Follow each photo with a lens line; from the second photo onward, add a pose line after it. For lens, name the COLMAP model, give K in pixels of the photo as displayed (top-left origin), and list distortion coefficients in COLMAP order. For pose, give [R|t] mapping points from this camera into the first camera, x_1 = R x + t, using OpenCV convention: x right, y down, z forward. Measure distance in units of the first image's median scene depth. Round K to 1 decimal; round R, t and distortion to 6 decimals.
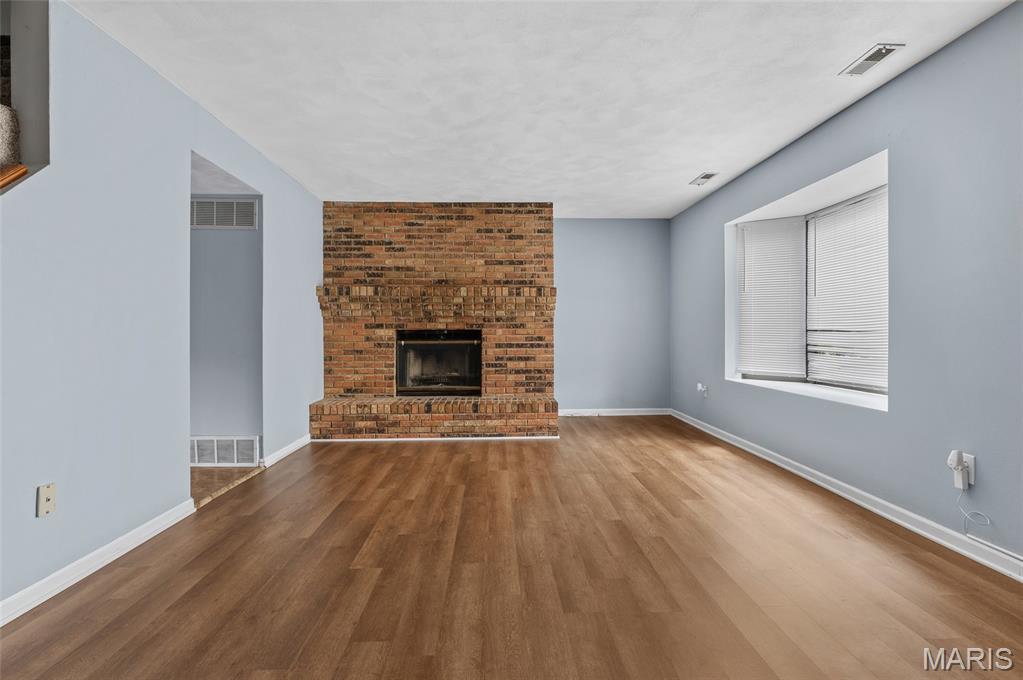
lens RADIAL K [[518.6, 0, 508.2], [0, 518.6, 333.5], [0, 0, 1]] dist [-0.004514, -0.000780]
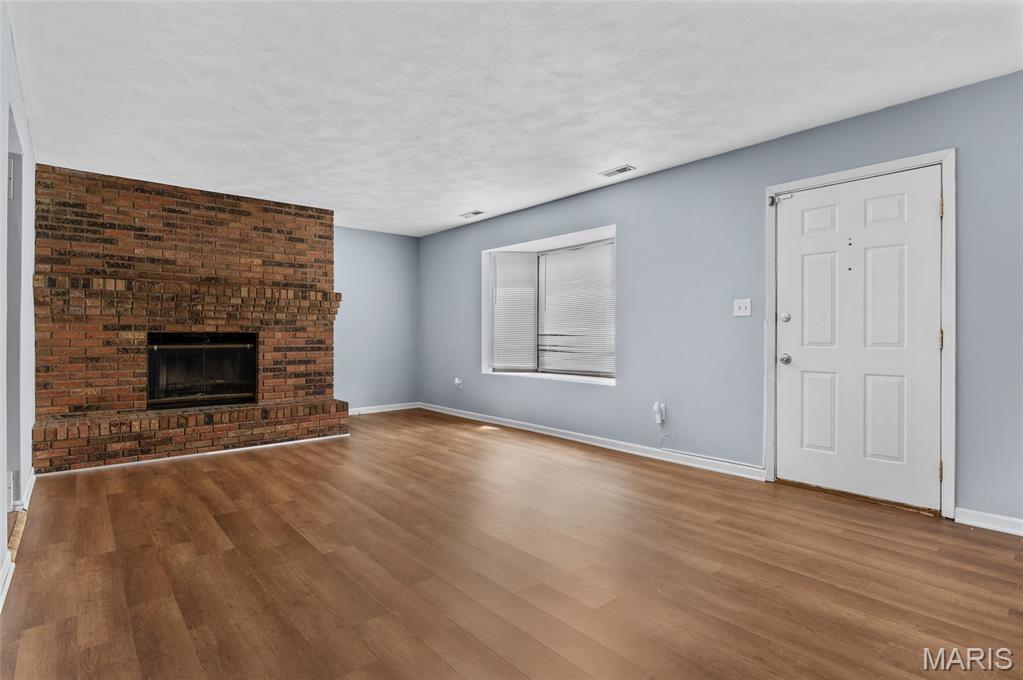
lens RADIAL K [[518.6, 0, 520.3], [0, 518.6, 339.0], [0, 0, 1]] dist [-0.004514, -0.000780]
pose [[0.773300, -0.001096, 0.634040, -0.306895], [-0.000858, 0.999996, 0.002775, 0.001136], [-0.634040, -0.002690, 0.773295, -0.043187]]
